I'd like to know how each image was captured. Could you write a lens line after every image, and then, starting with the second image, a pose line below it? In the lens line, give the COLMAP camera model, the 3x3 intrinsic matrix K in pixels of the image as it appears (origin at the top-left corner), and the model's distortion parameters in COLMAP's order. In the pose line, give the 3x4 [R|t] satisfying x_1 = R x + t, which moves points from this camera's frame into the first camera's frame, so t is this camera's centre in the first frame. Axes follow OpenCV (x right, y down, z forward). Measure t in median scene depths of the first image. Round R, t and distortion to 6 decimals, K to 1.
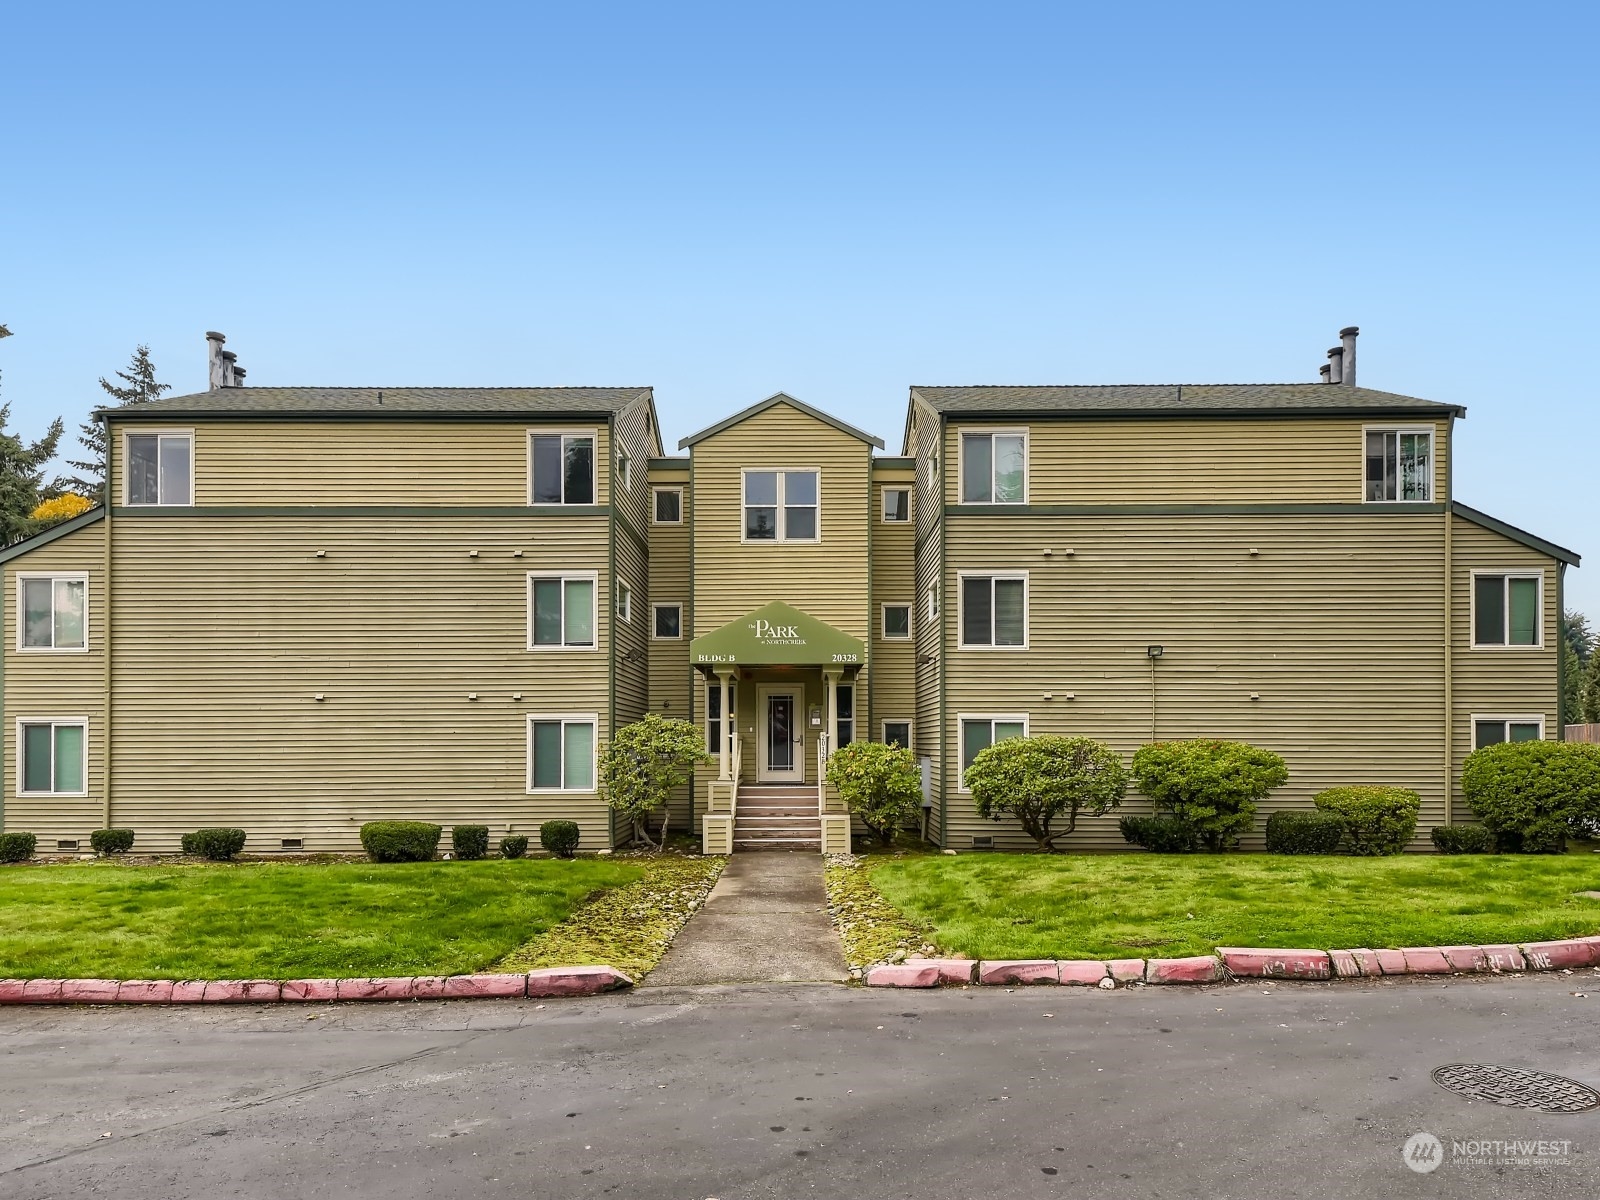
lens RADIAL K [[867.3, 0, 799.8], [0, 867.3, 604.0], [0, 0, 1]] dist [0.043810, -0.025003]
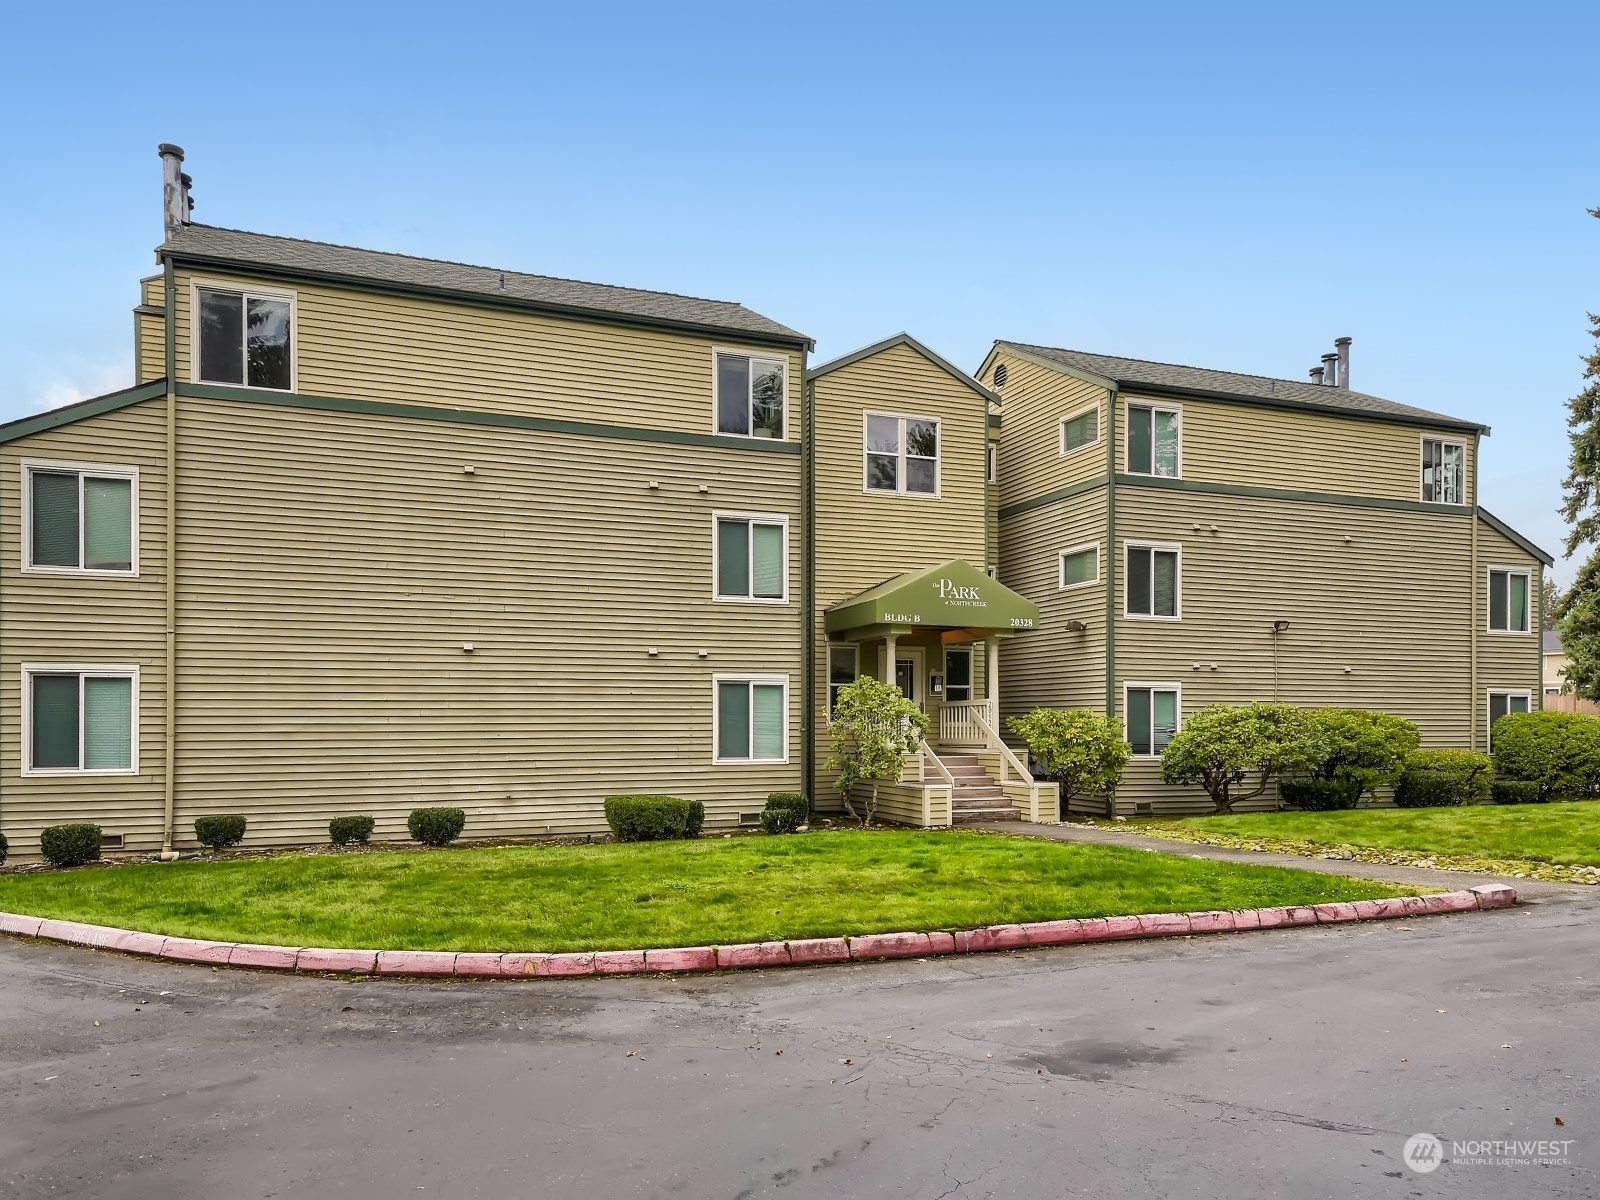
lens RADIAL K [[1028.1, 0, 802.3], [0, 1028.1, 563.9], [0, 0, 1]] dist [0.057692, -0.048856]
pose [[0.939508, 0.054184, 0.338214, -0.574487], [-0.056121, 0.998416, -0.004056, 0.015513], [-0.337898, -0.015170, 0.941060, 0.000521]]
